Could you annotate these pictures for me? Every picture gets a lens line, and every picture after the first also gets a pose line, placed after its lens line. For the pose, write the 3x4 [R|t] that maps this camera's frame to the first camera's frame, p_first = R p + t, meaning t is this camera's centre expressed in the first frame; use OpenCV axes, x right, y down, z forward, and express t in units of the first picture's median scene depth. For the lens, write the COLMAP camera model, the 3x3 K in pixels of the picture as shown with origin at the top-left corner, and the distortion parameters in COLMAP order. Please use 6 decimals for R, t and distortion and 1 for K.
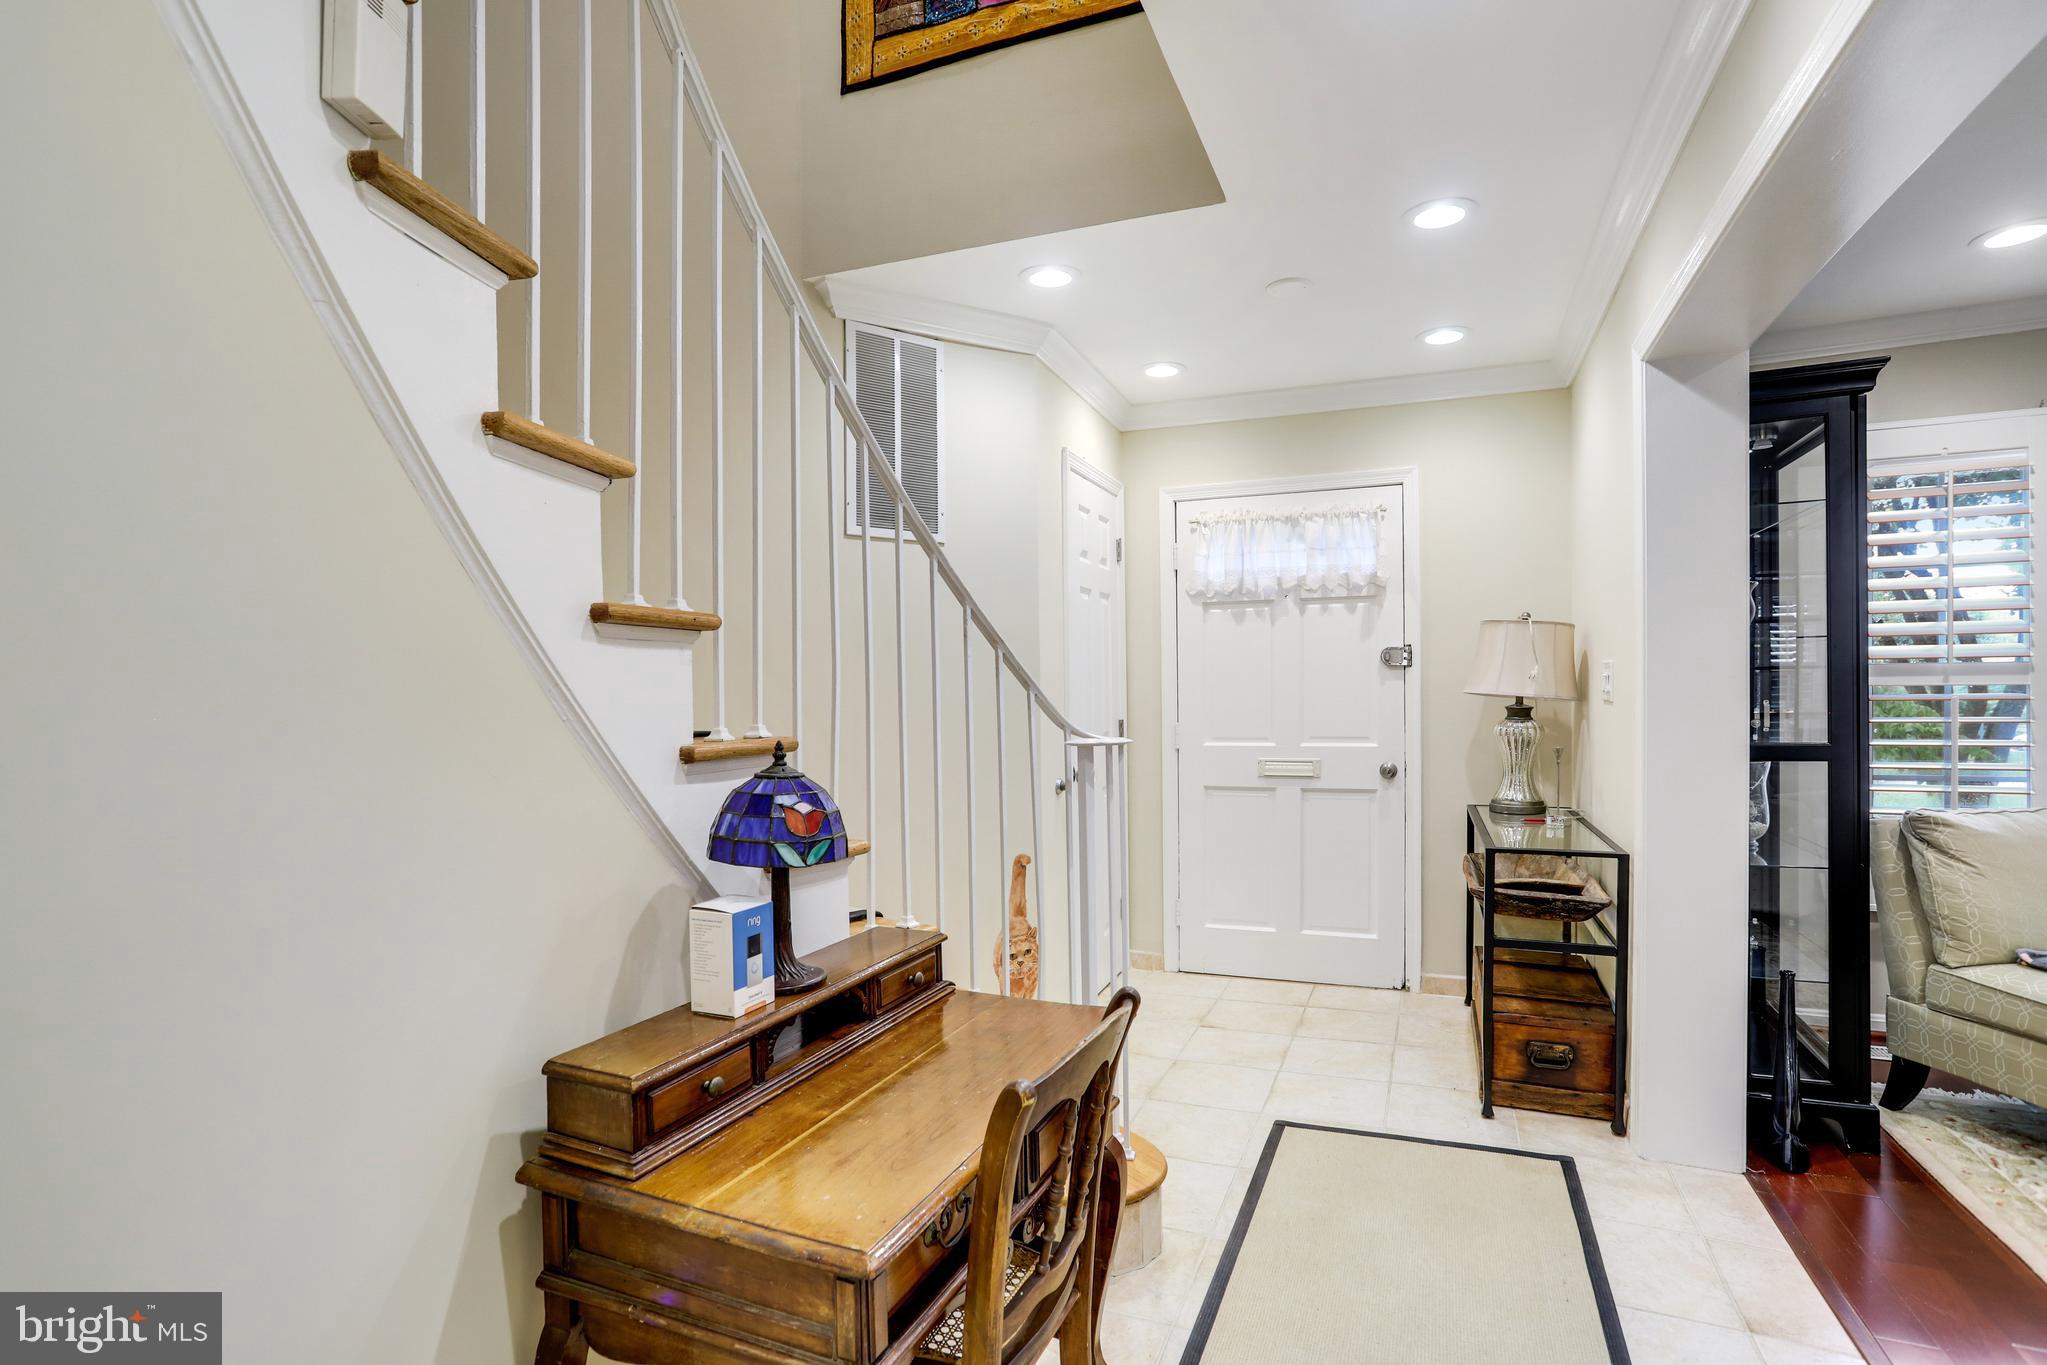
lens RADIAL K [[990.0, 0, 1022.1], [0, 990.0, 698.3], [0, 0, 1]] dist [-0.044132, 0.000501]
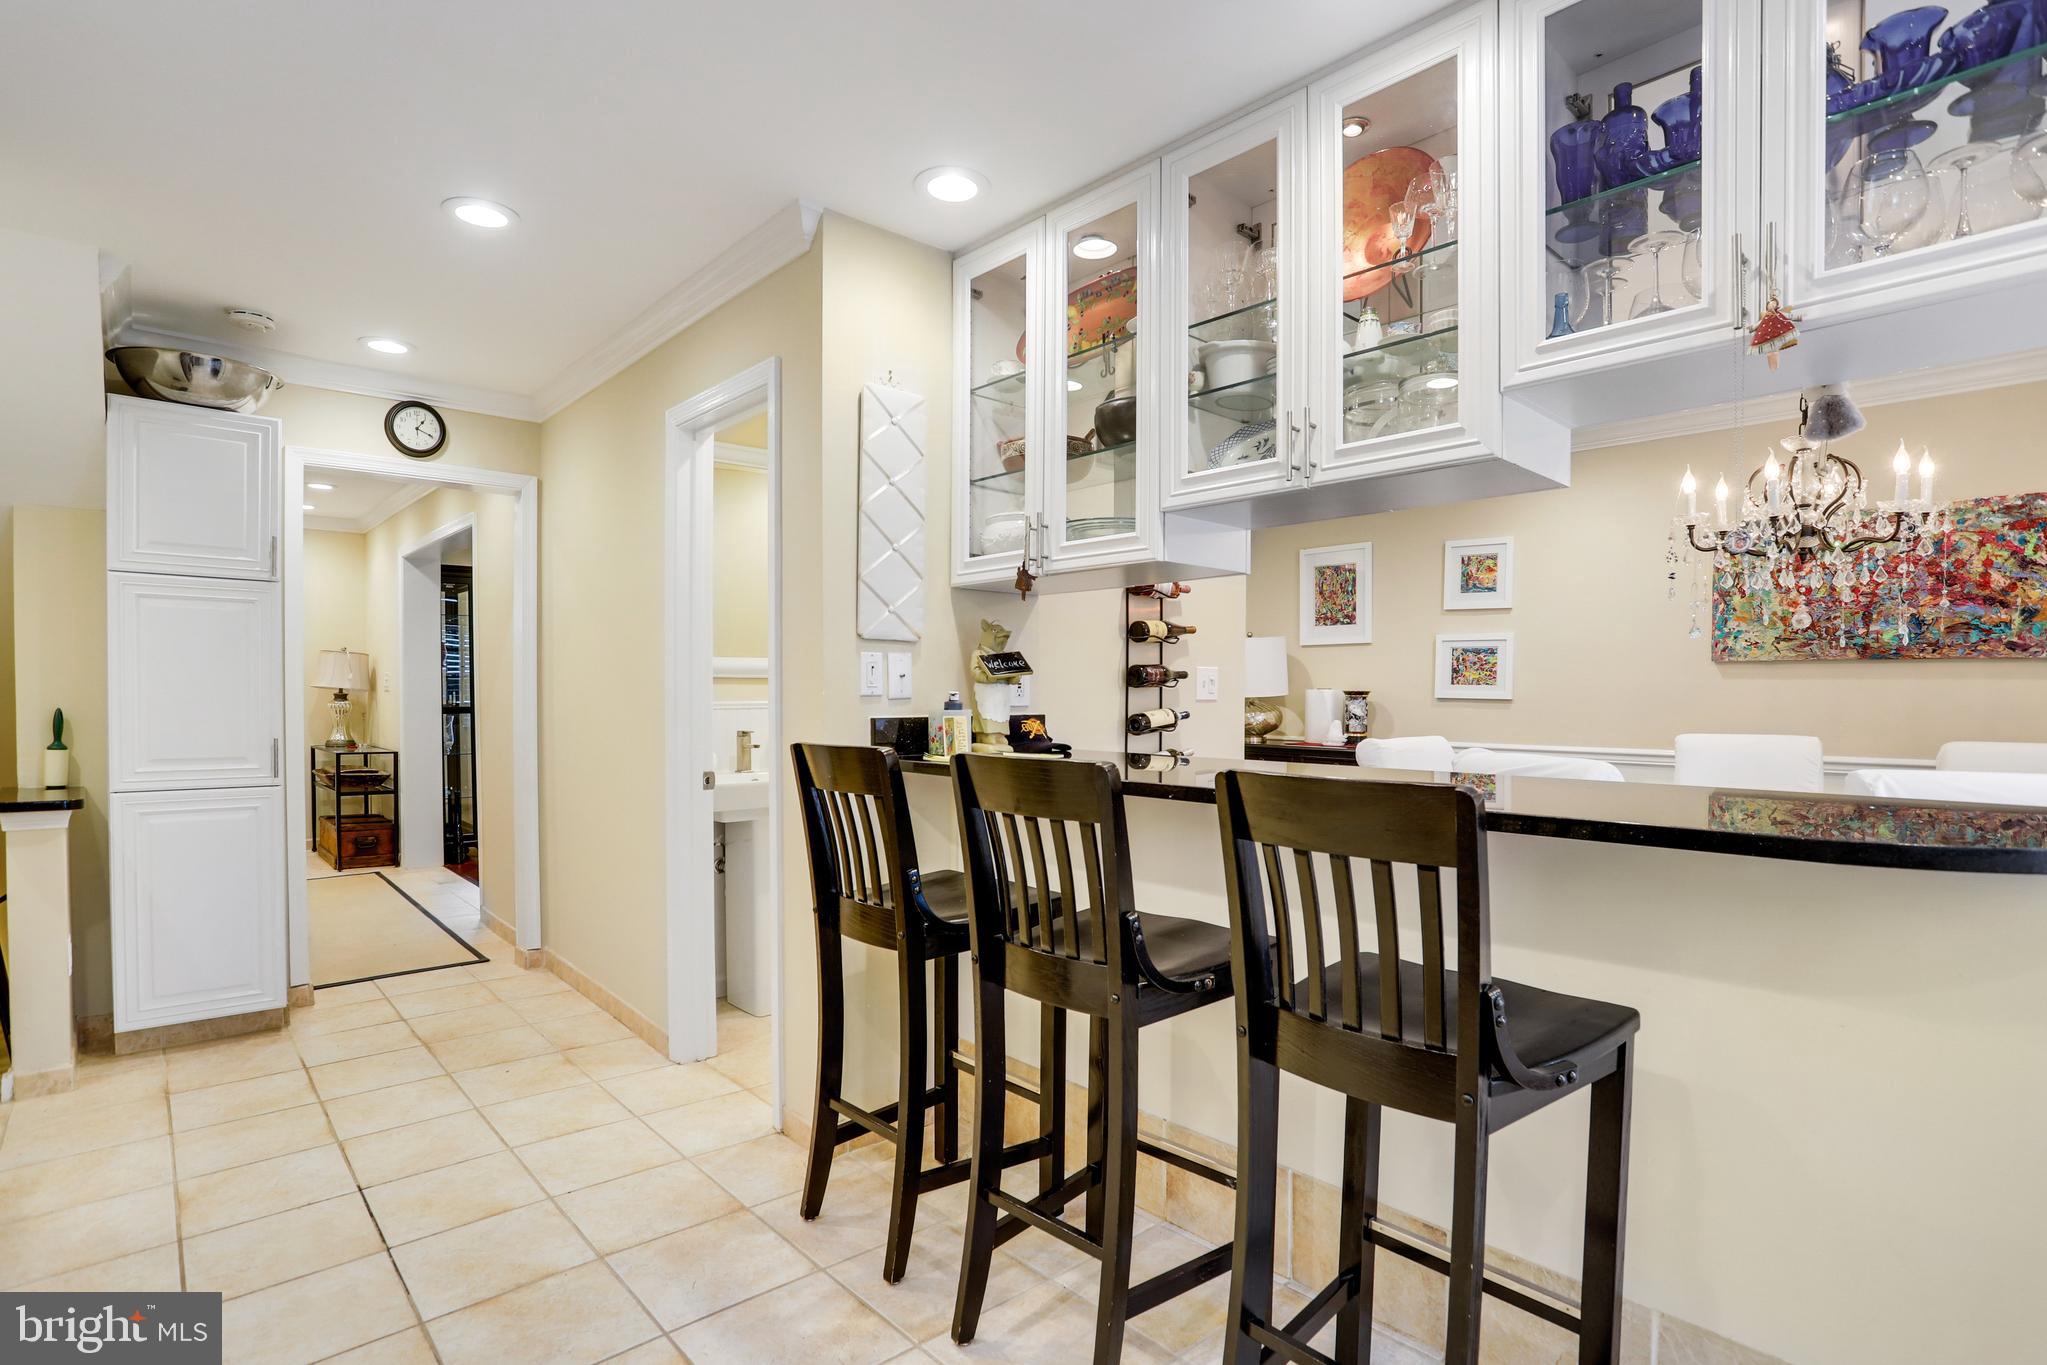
lens RADIAL K [[990.0, 0, 1022.1], [0, 990.0, 698.3], [0, 0, 1]] dist [-0.044132, 0.000501]
pose [[0.423728, -0.013437, 0.905690, -0.800050], [0.002477, 0.999903, 0.013676, -0.006239], [-0.905786, -0.003552, 0.423720, -1.265653]]
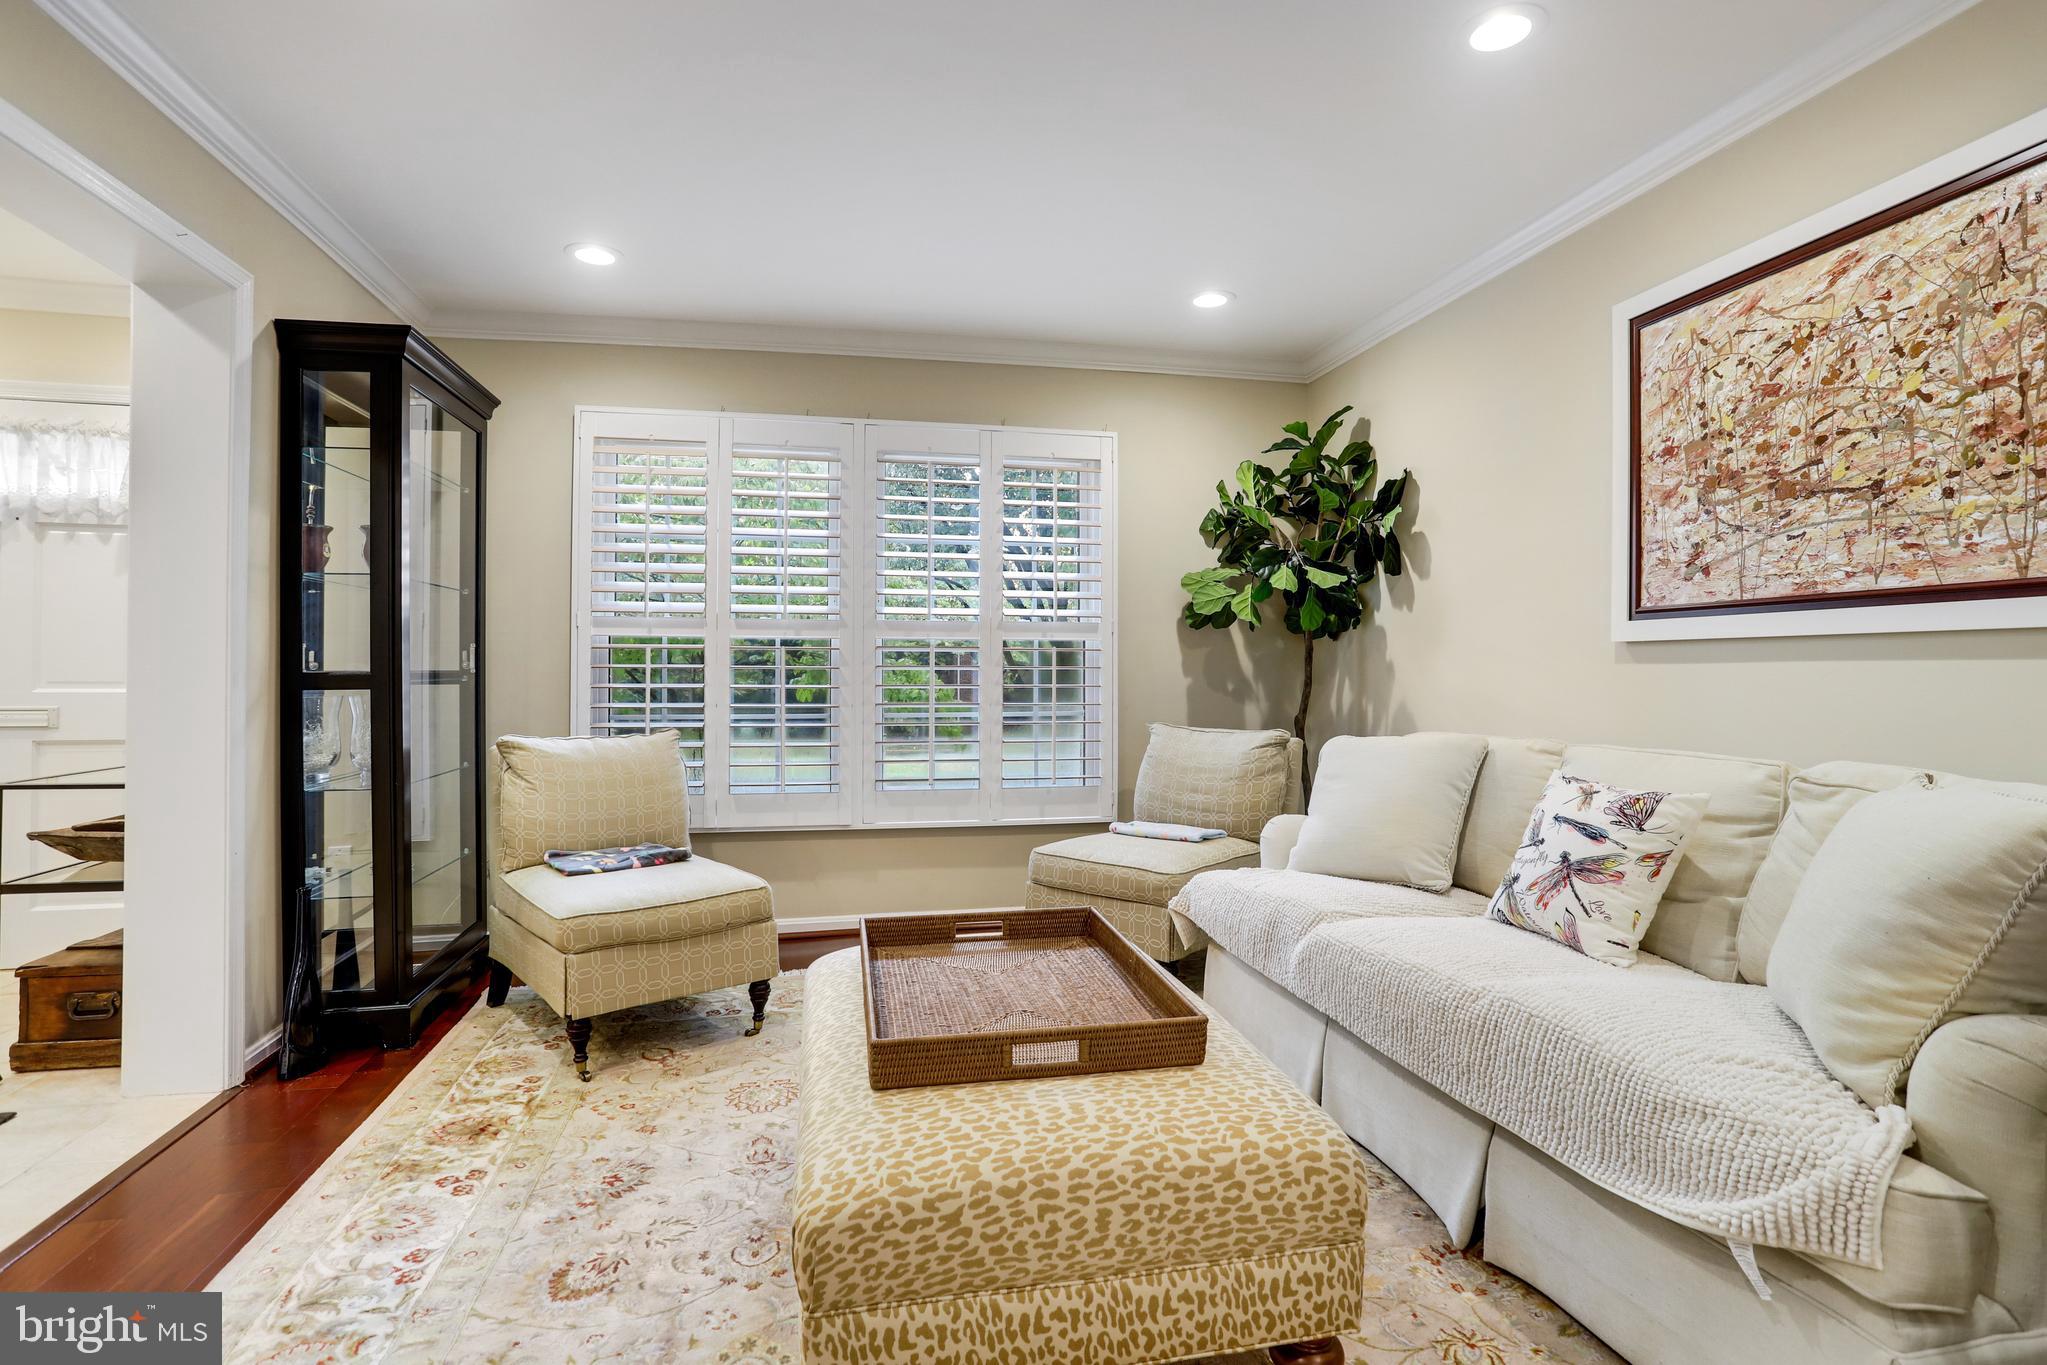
lens RADIAL K [[963.7, 0, 1023.5], [0, 963.7, 682.5], [0, 0, 1]] dist [0.000295, 0.000007]
pose [[0.818358, 0.011756, 0.574588, 0.691990], [-0.012595, 0.999918, -0.002520, 0.042257], [-0.574570, -0.005175, 0.818439, -0.264958]]
